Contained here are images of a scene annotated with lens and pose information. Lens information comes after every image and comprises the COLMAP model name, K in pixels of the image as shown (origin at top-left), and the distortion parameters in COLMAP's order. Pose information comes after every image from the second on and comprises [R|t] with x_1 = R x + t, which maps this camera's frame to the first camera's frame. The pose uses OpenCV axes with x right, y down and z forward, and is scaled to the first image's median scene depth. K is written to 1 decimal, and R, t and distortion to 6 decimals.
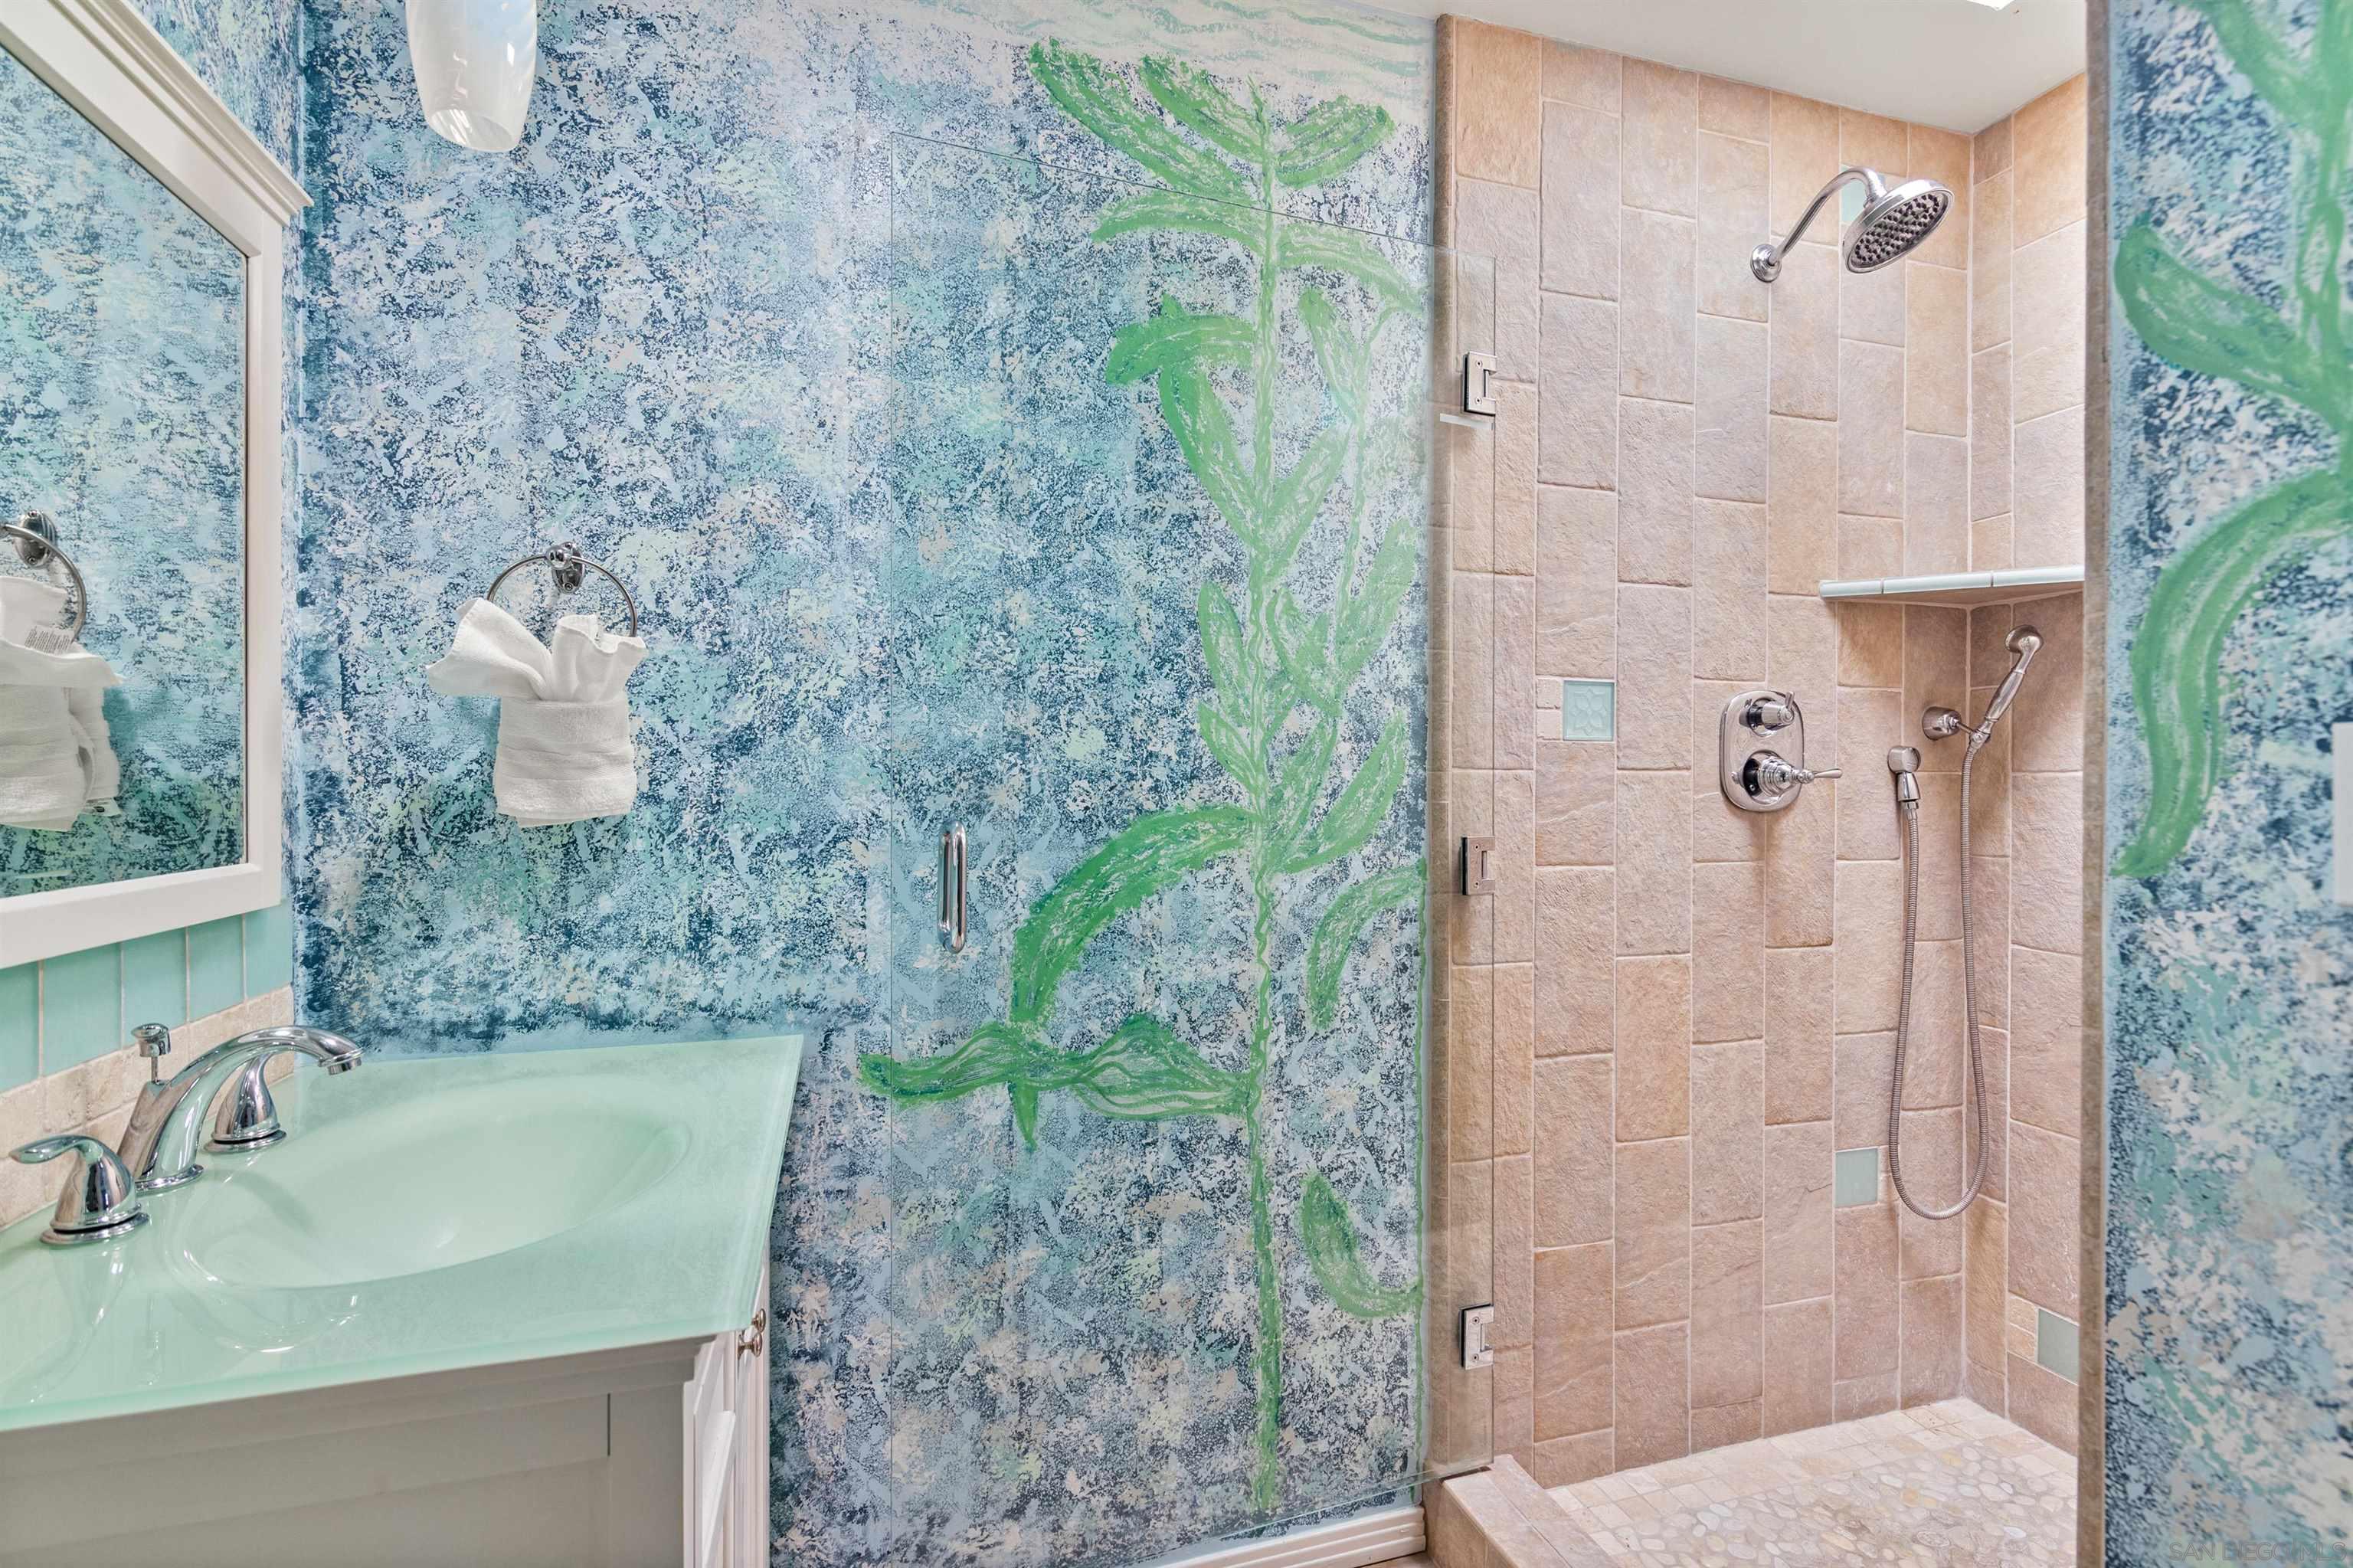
lens RADIAL K [[1067.9, 0, 1172.3], [0, 1067.9, 787.5], [0, 0, 1]] dist [0.000678, -0.000392]
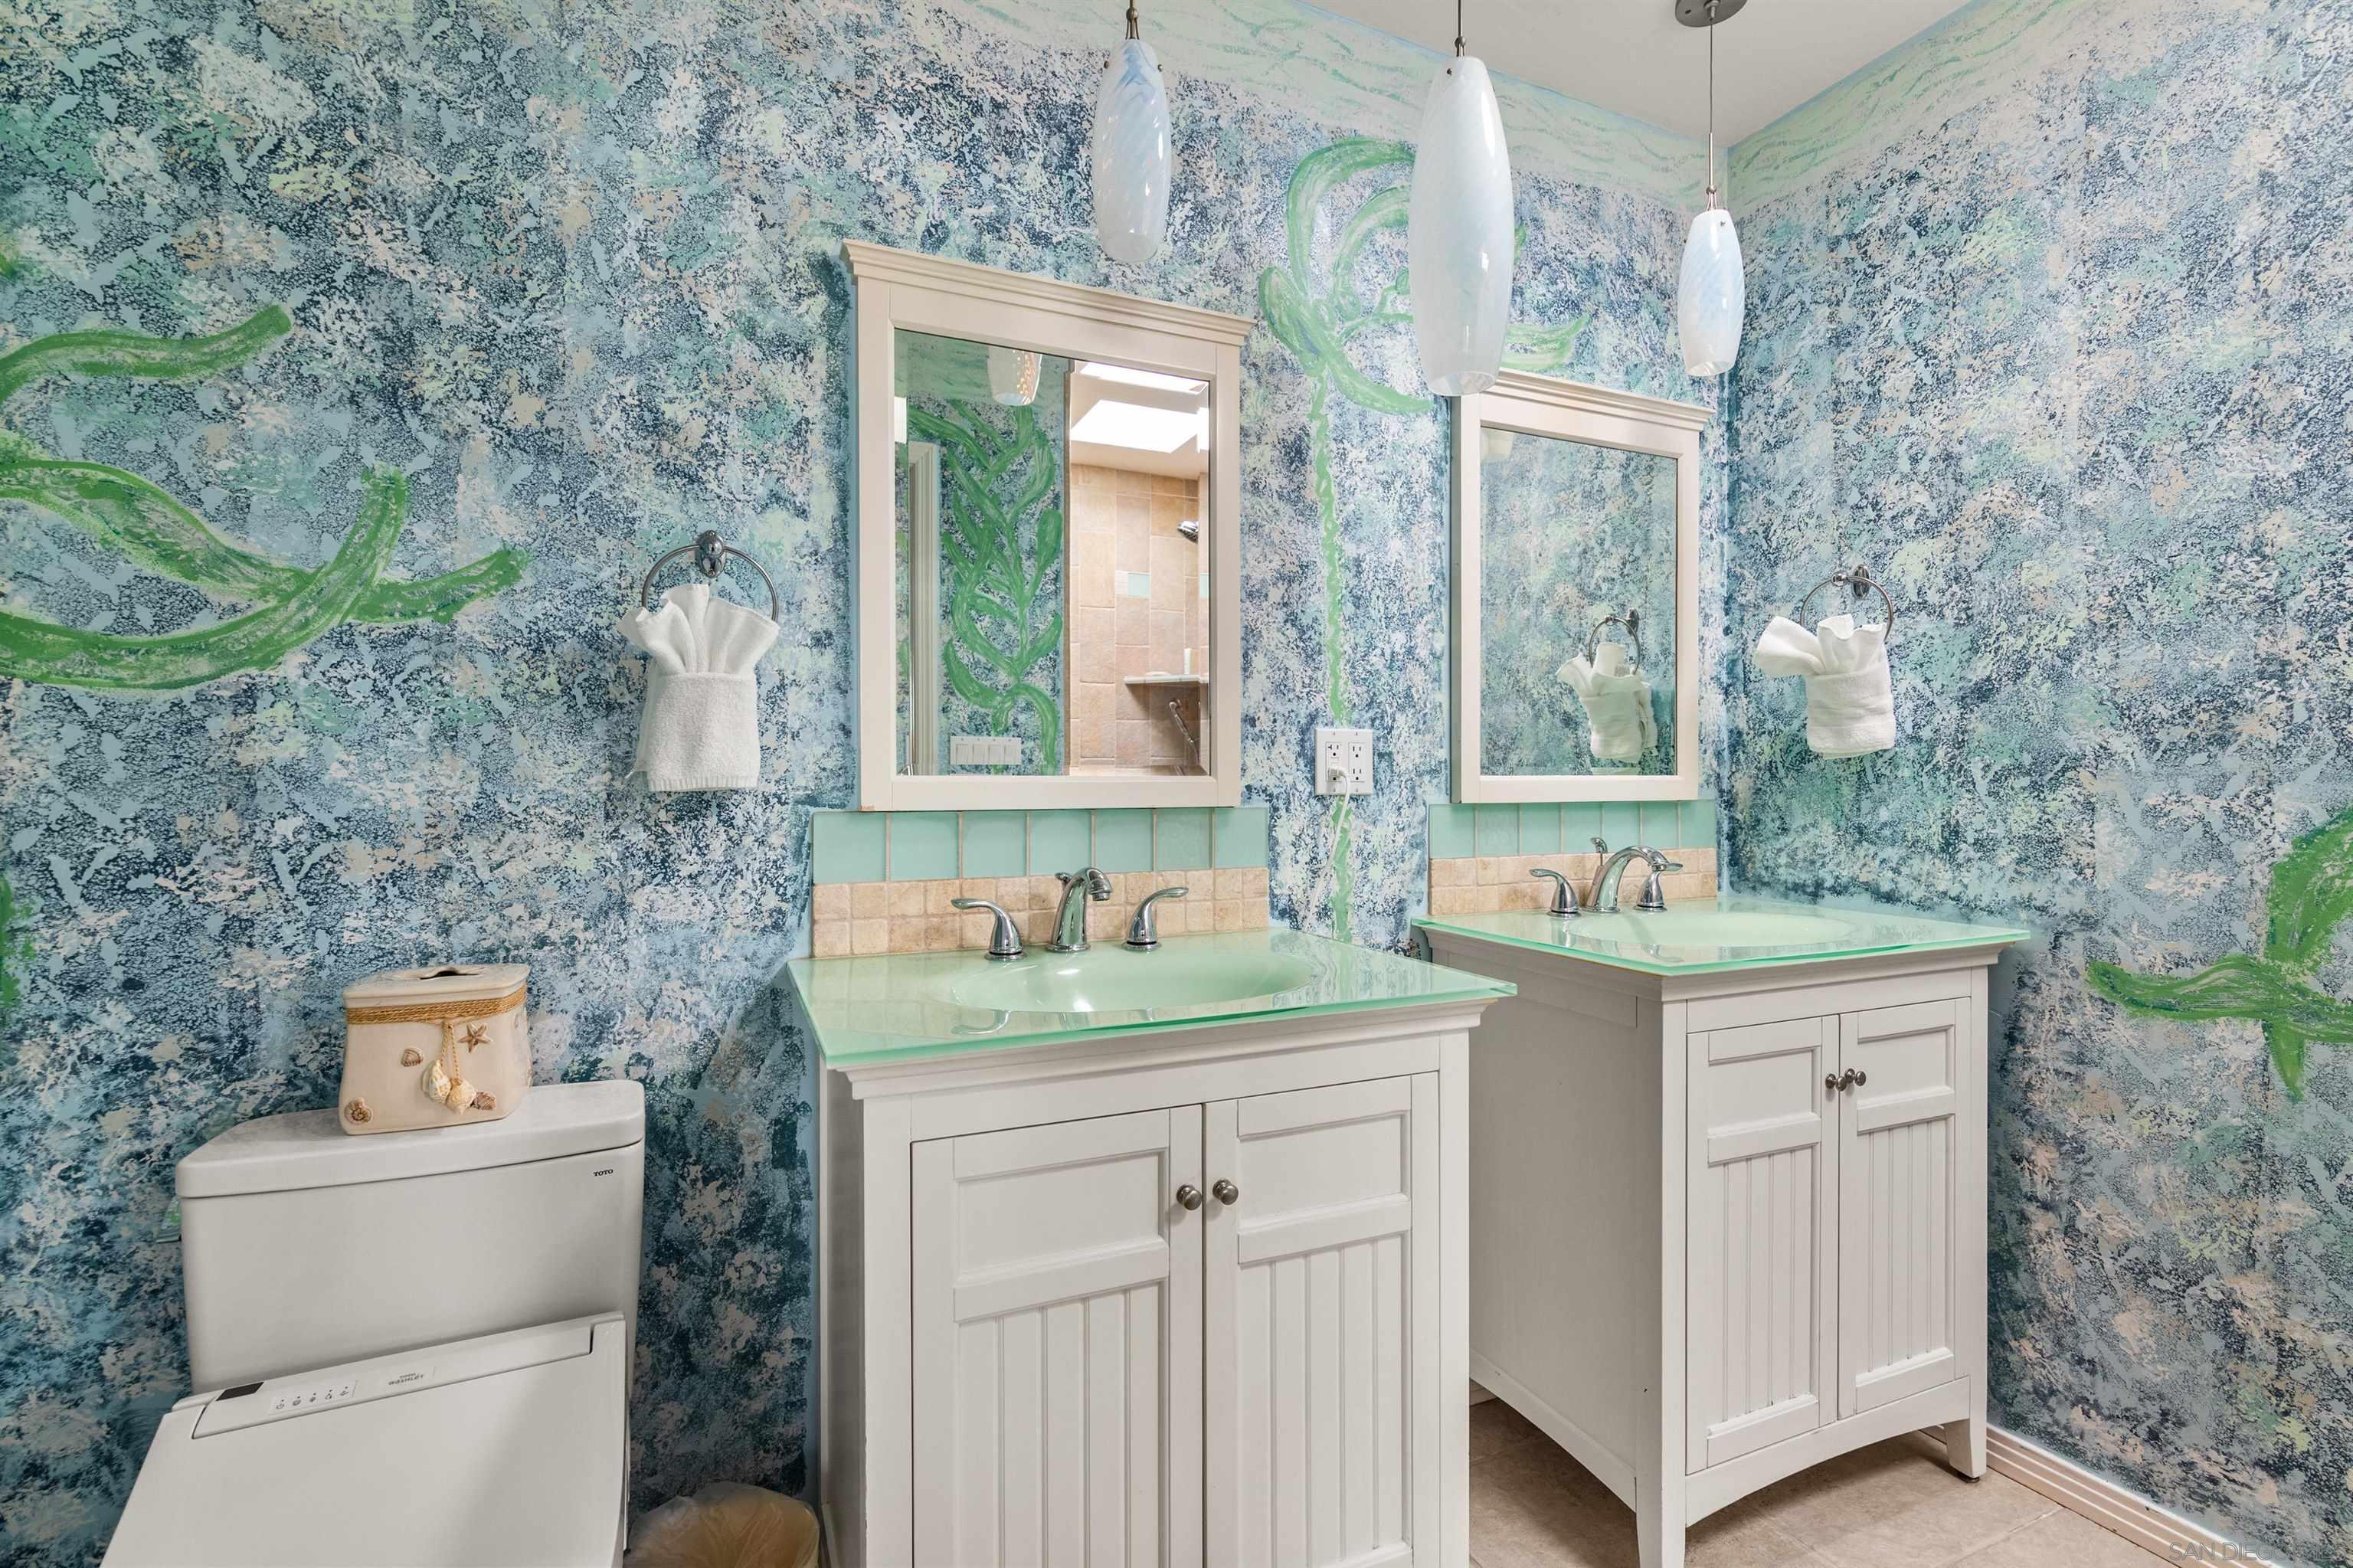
lens RADIAL K [[1067.9, 0, 1167.3], [0, 1067.9, 784.1], [0, 0, 1]] dist [0.000678, -0.000392]
pose [[0.118577, 0.003150, -0.992940, 0.730778], [-0.001364, 0.999995, 0.003010, 0.063346], [0.992944, 0.000998, 0.118581, -0.109115]]
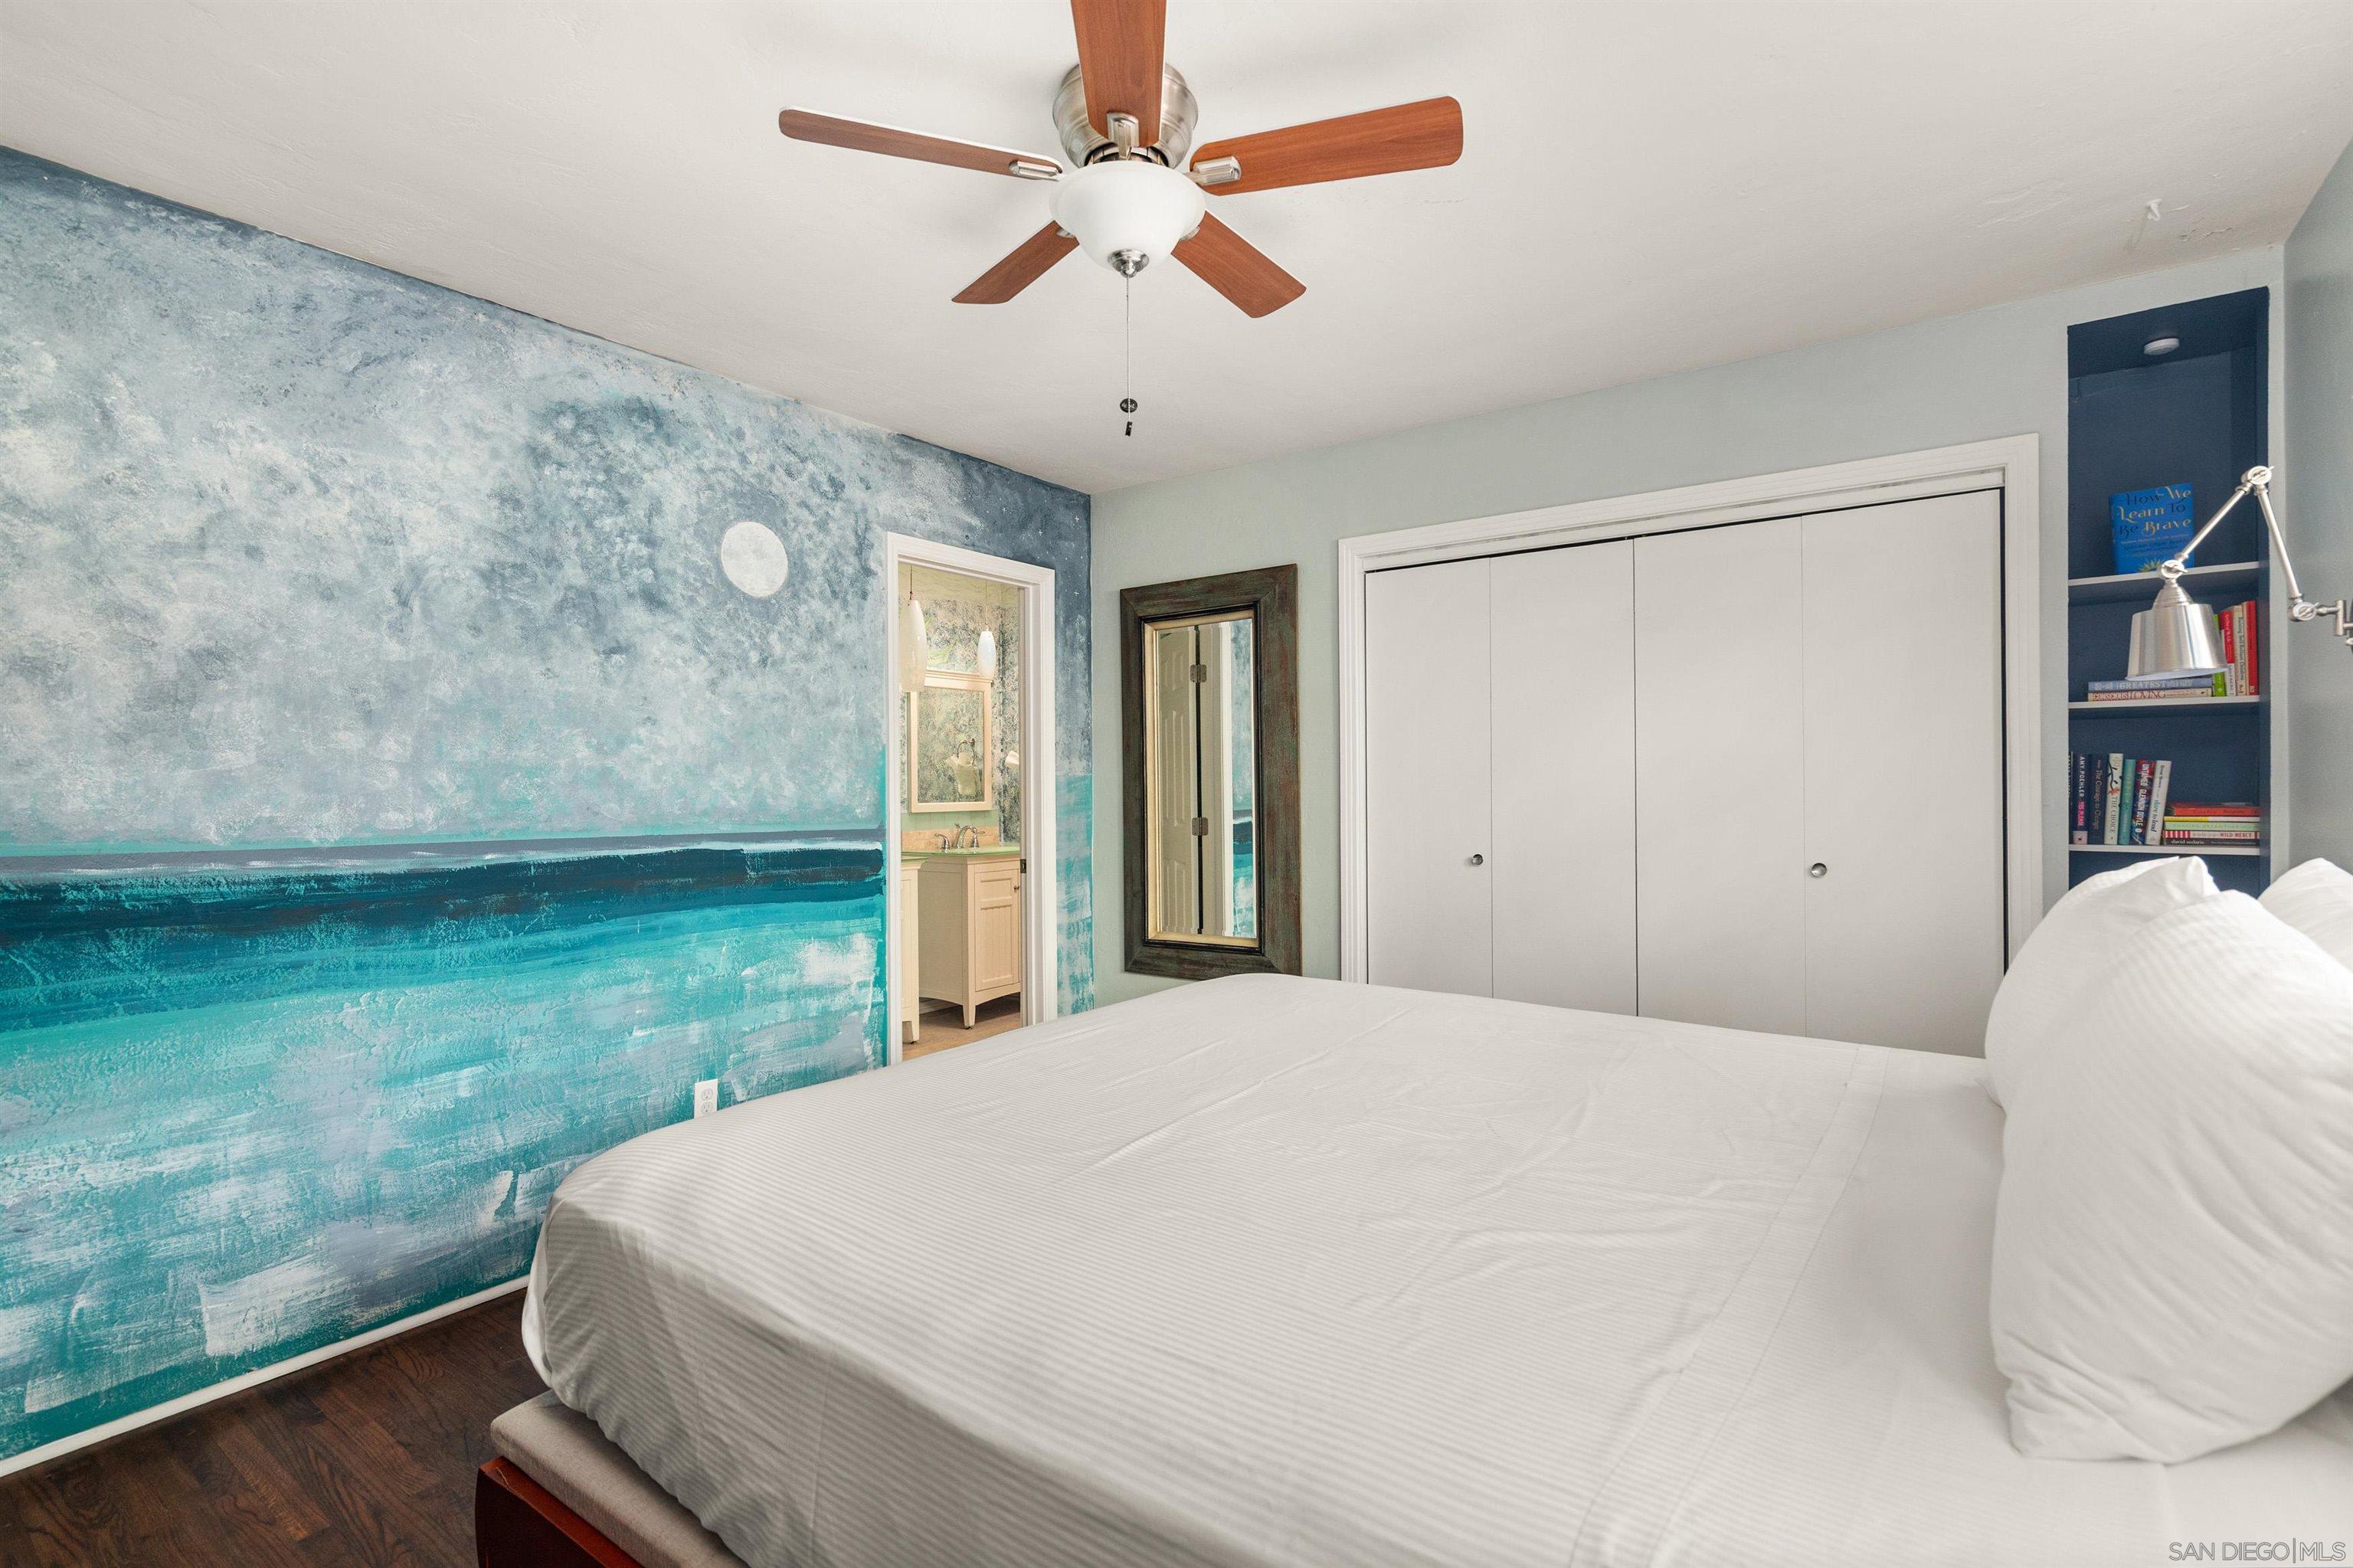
lens RADIAL K [[1067.9, 0, 1172.7], [0, 1067.9, 782.8], [0, 0, 1]] dist [0.000678, -0.000392]
pose [[0.605647, -0.008316, -0.795690, 3.244339], [0.007623, 0.999960, -0.004648, 0.004303], [0.795697, -0.003250, 0.605686, -1.240112]]
